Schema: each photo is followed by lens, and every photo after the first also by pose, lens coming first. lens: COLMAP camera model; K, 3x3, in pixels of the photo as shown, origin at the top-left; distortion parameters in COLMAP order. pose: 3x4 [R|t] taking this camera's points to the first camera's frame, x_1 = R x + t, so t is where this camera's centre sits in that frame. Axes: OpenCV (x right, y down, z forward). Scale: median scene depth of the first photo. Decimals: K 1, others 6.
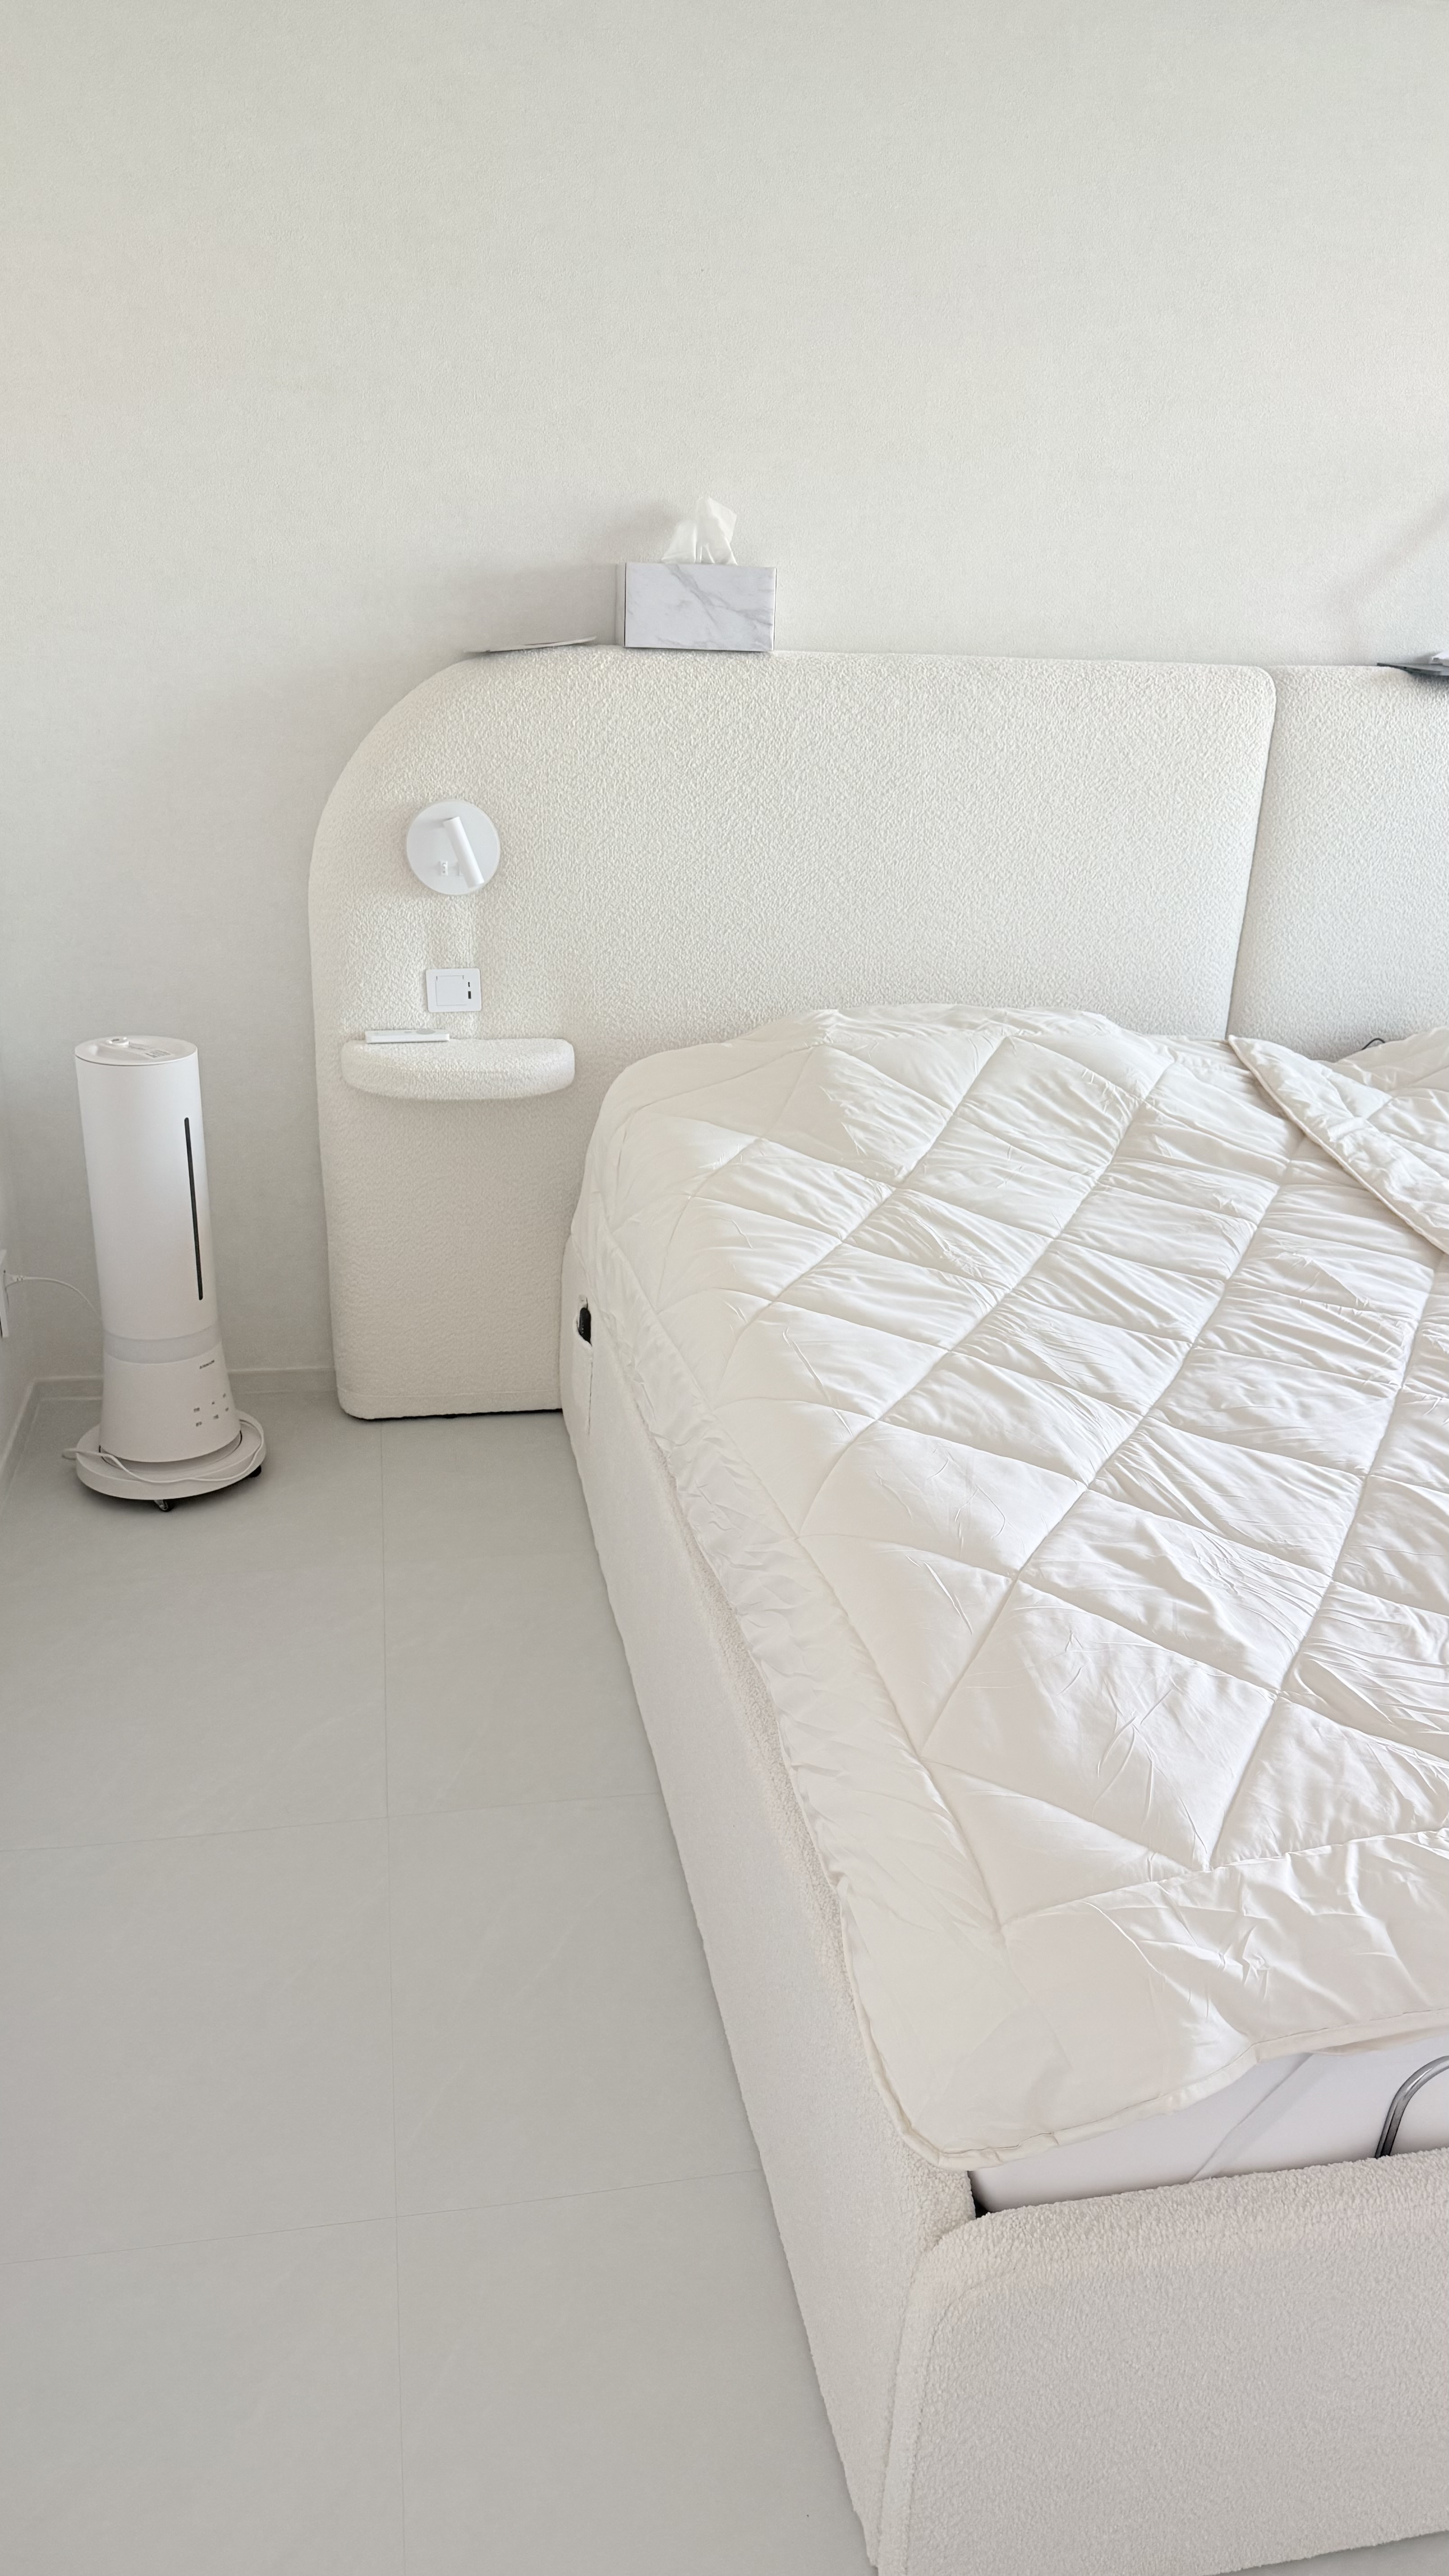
lens RADIAL K [[1744.4, 0, 708.3], [0, 1744.4, 1307.5], [0, 0, 1]] dist [0.050517, -0.089427]
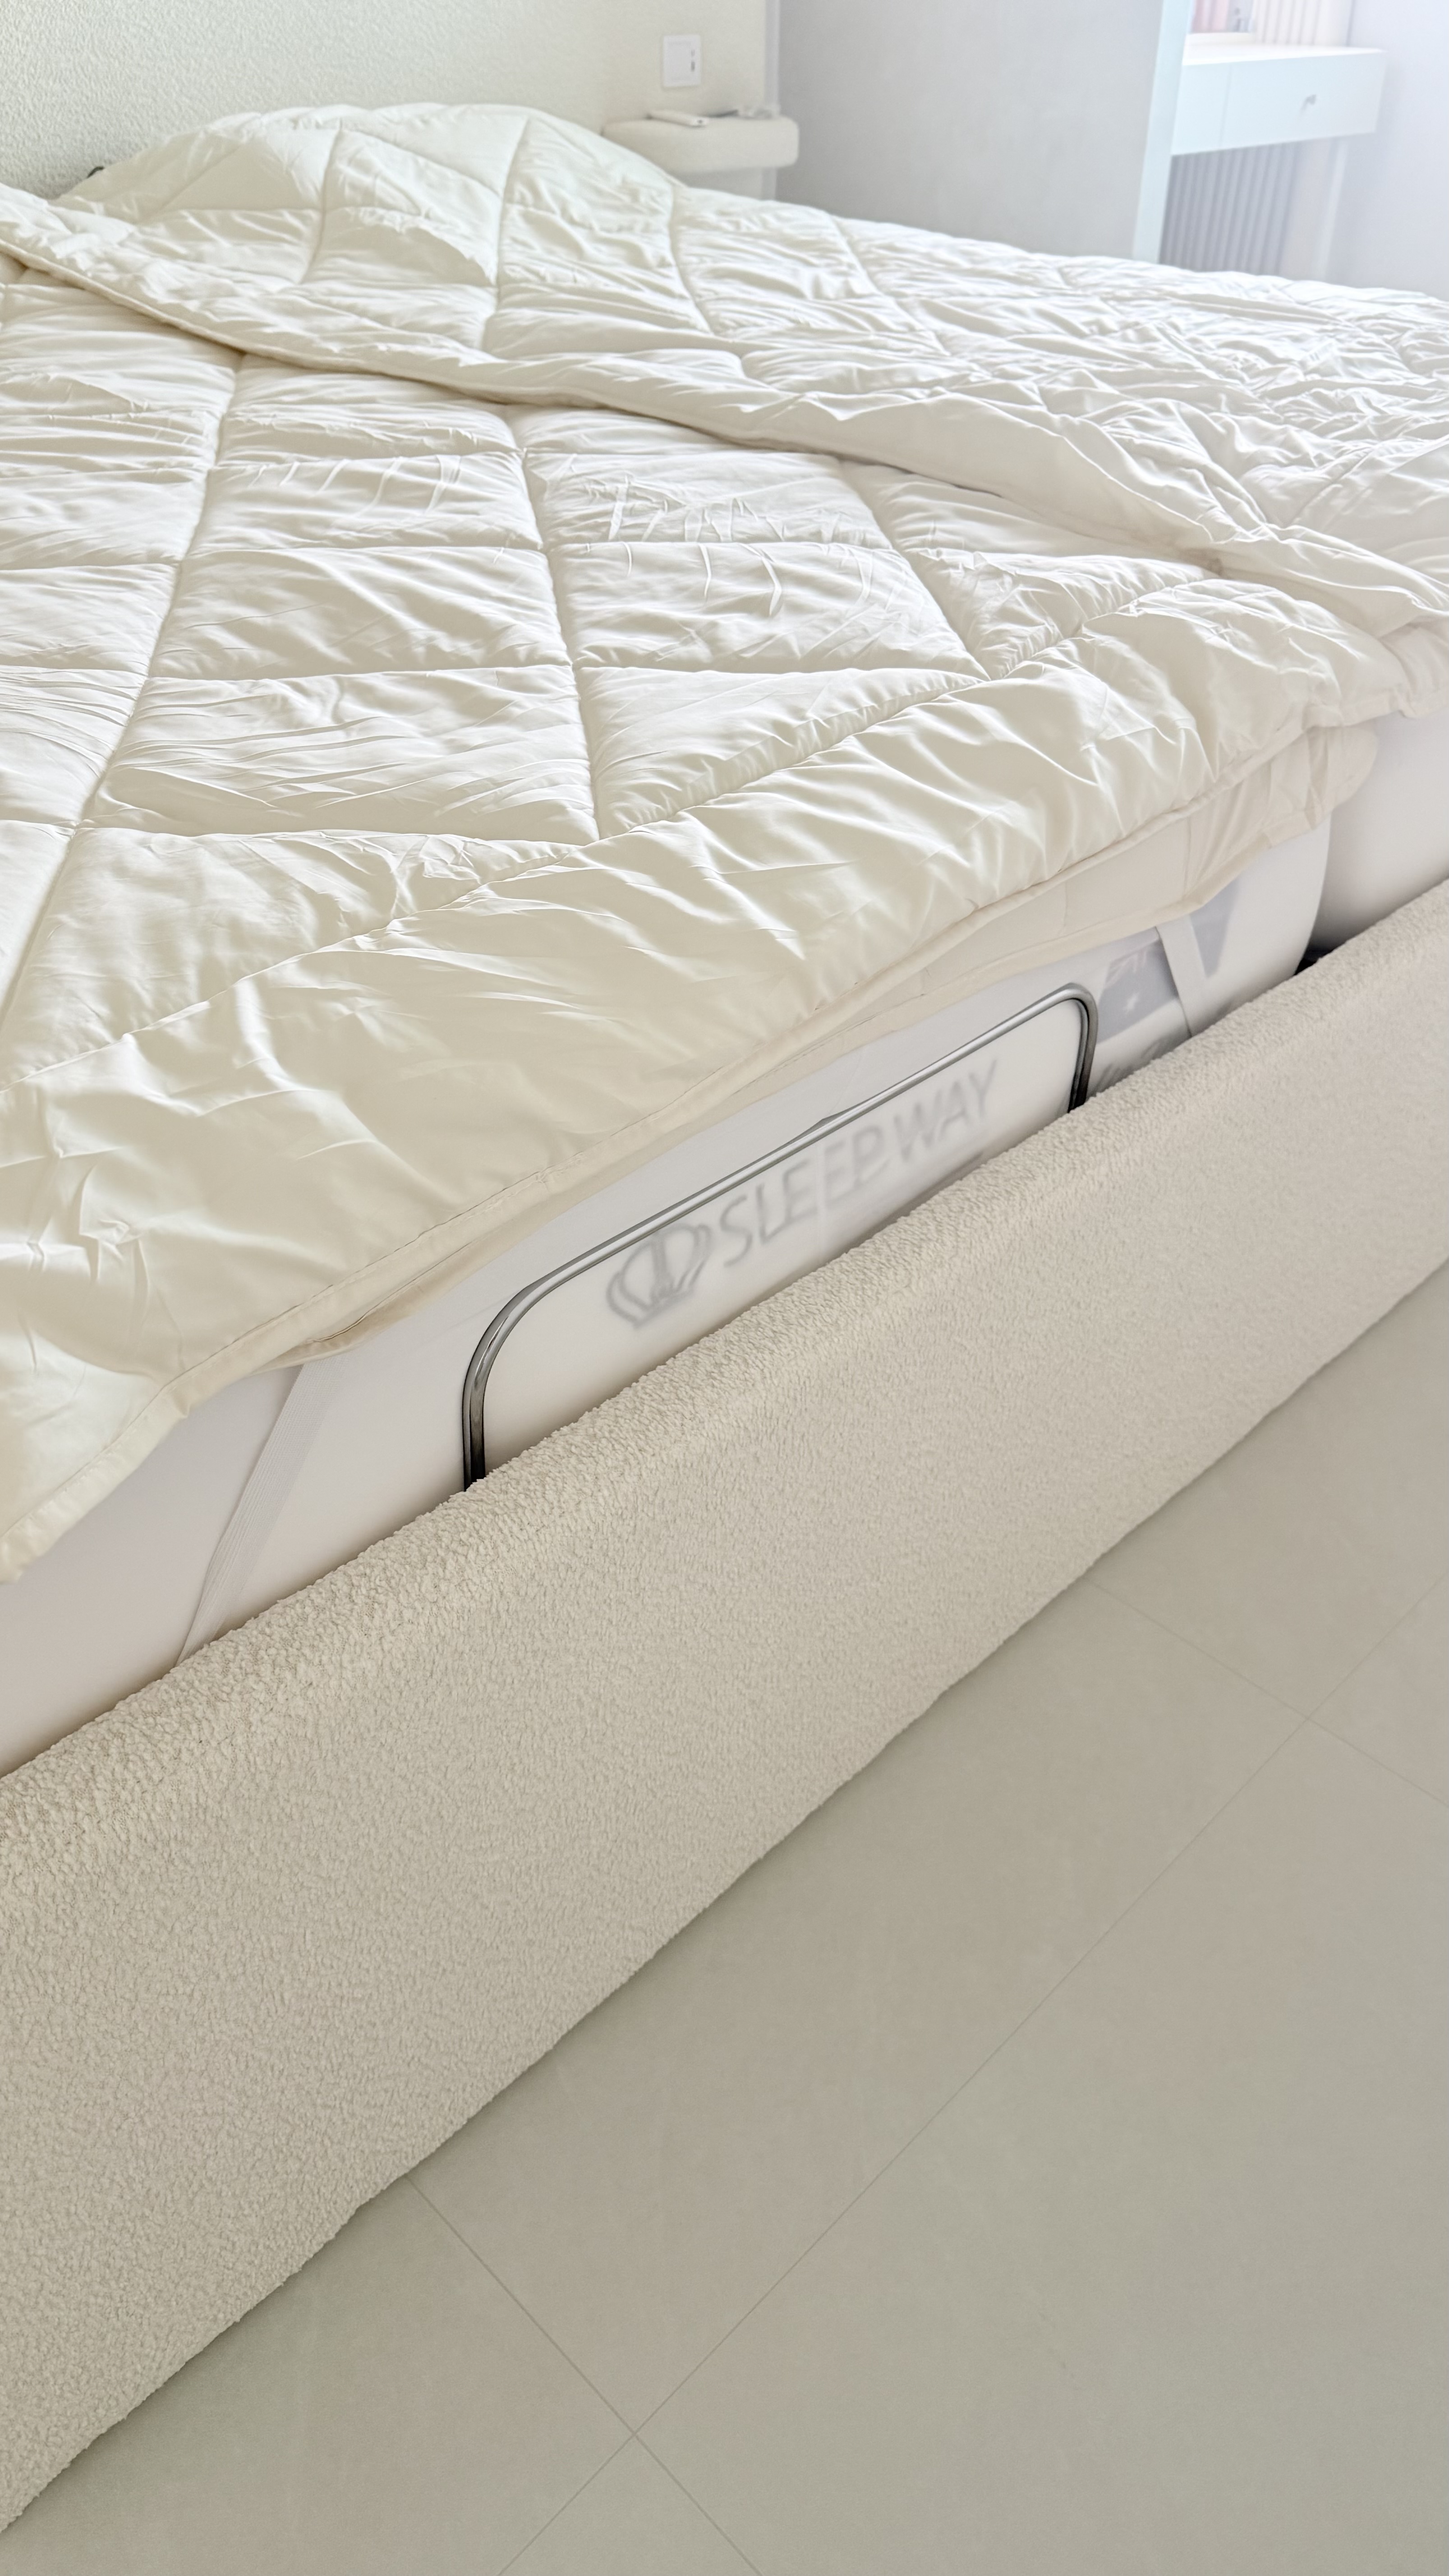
lens RADIAL K [[1744.4, 0, 713.0], [0, 1744.4, 1283.4], [0, 0, 1]] dist [0.050517, -0.089427]
pose [[0.809731, -0.376374, 0.450199, 0.098543], [0.249073, 0.915113, 0.317065, 0.120732], [-0.531318, -0.144605, 0.834740, 0.221735]]
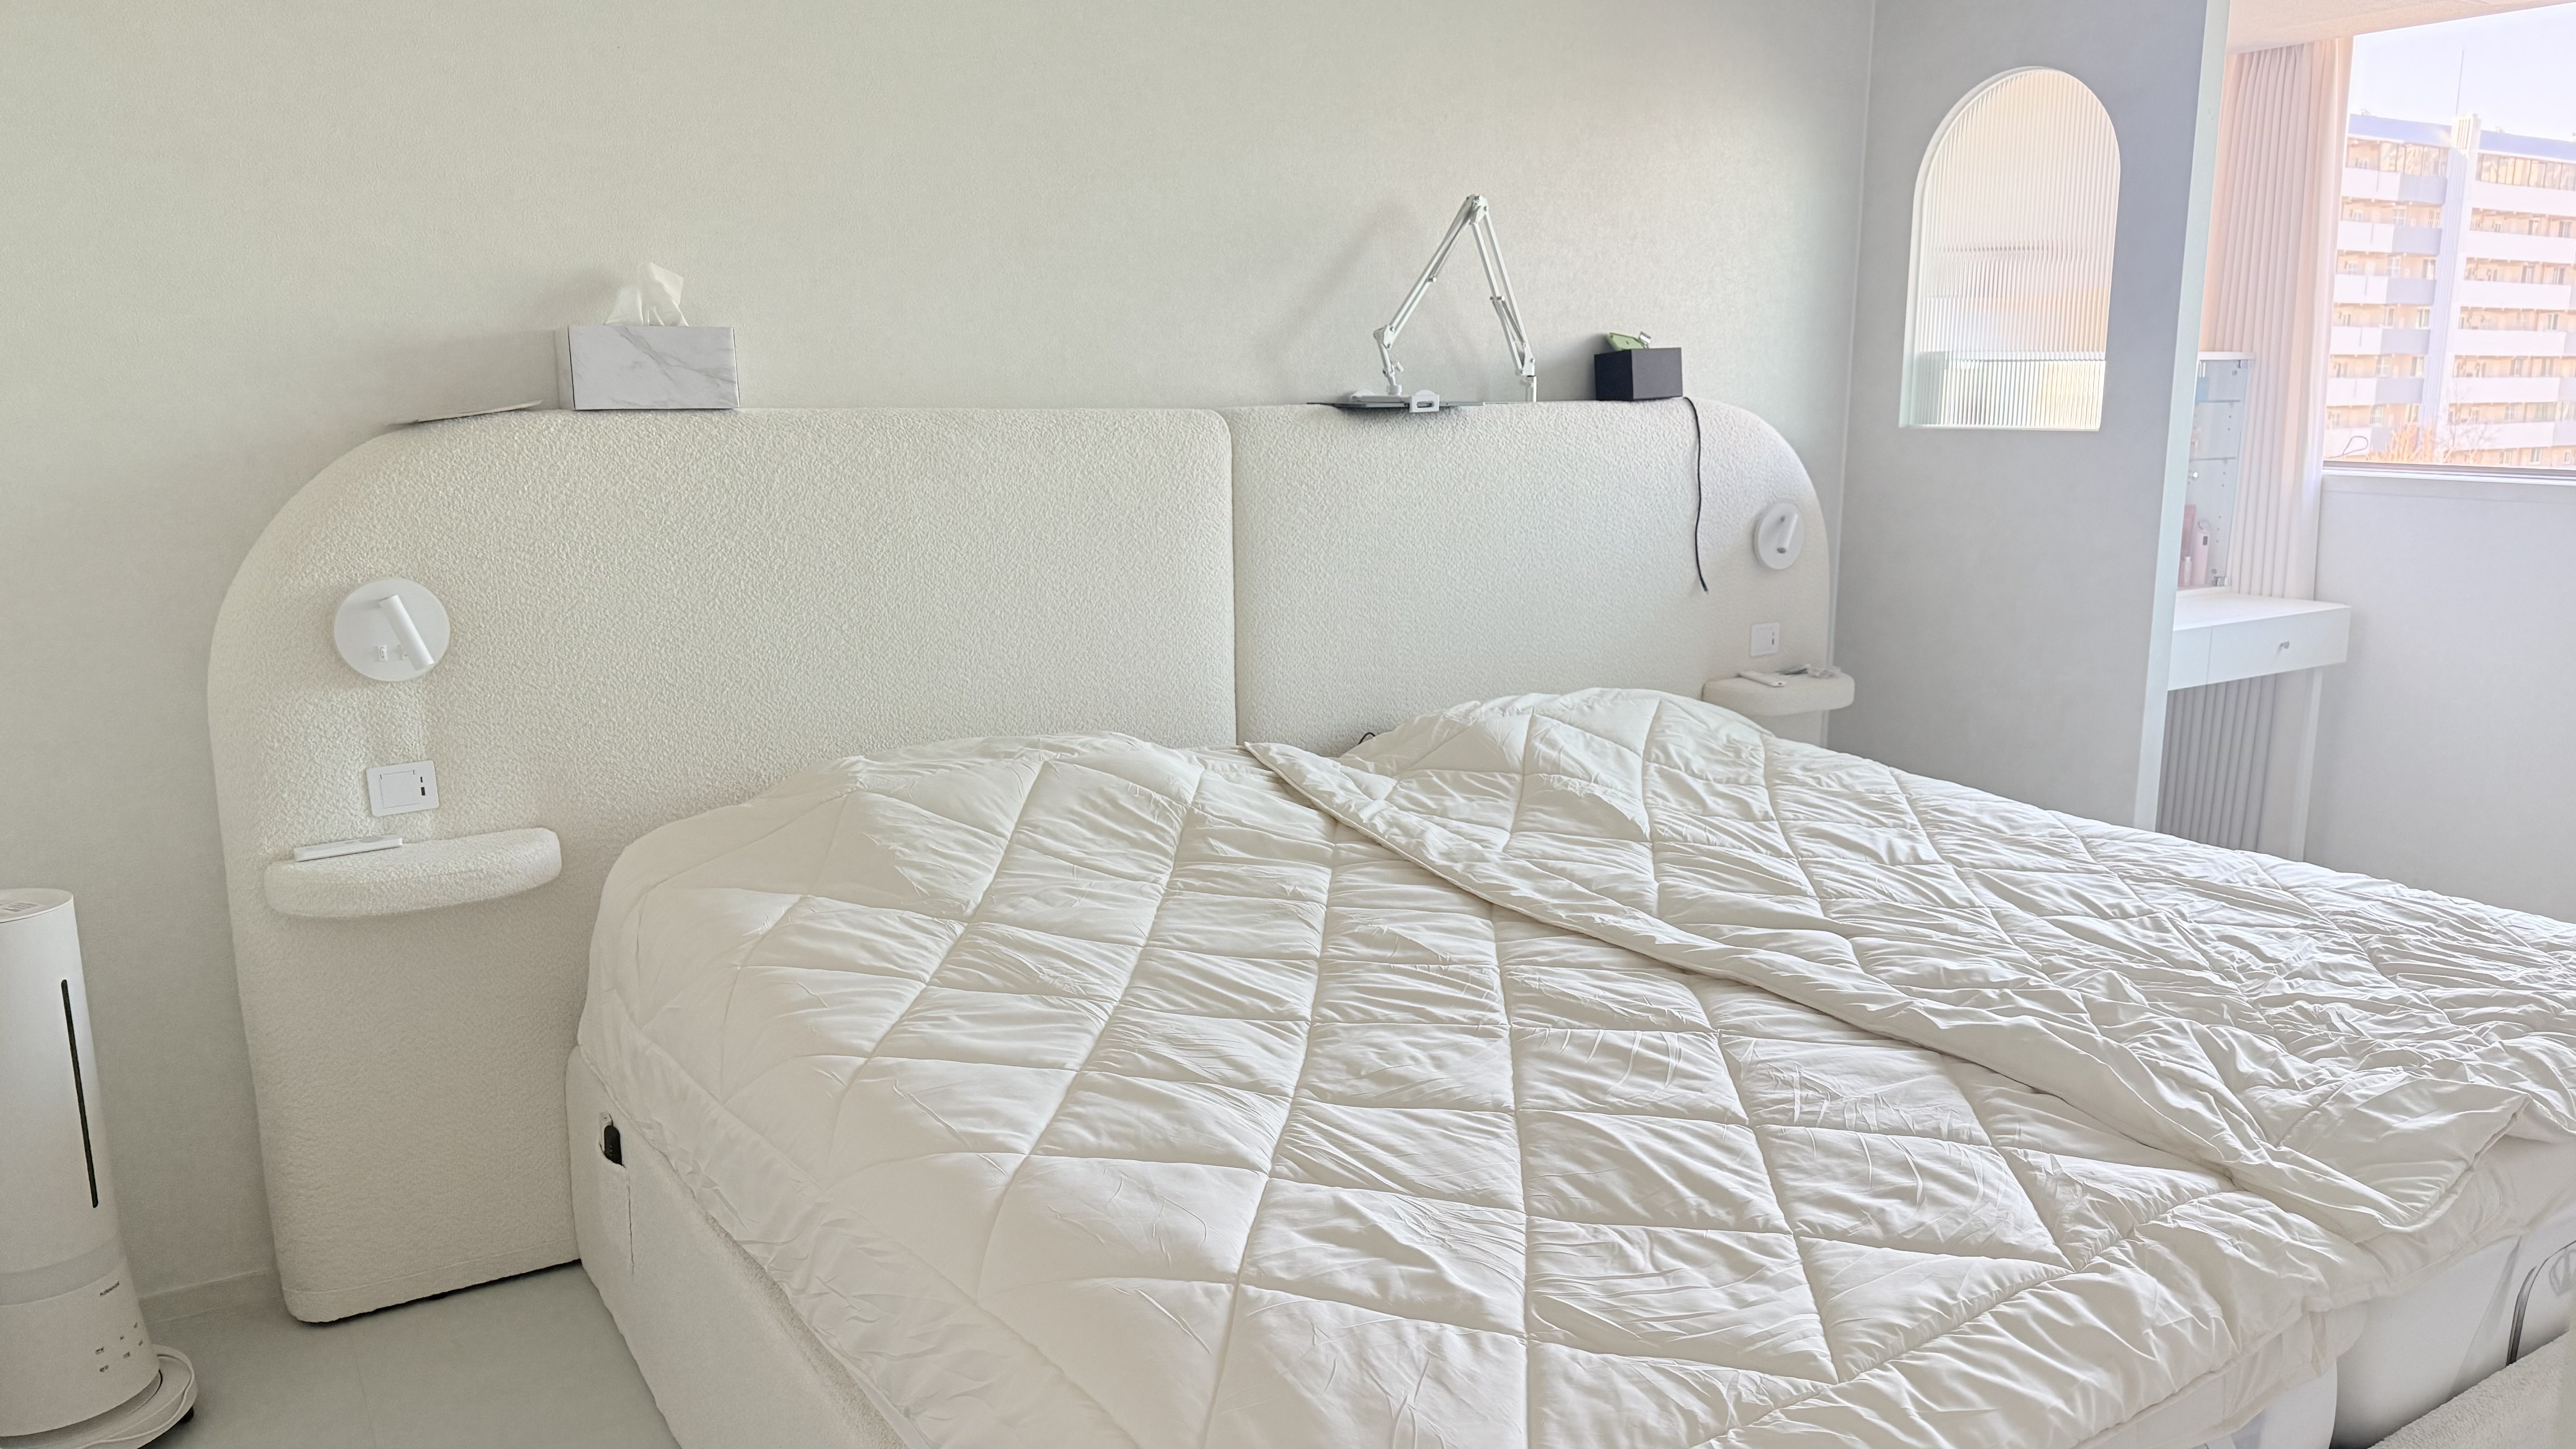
lens RADIAL K [[1744.4, 0, 1296.8], [0, 1744.4, 734.0], [0, 0, 1]] dist [0.050517, -0.089427]
pose [[0.923936, -0.109627, 0.366504, -0.057142], [0.181321, 0.969102, -0.167226, 0.020400], [-0.336847, 0.220961, 0.915265, 0.049158]]
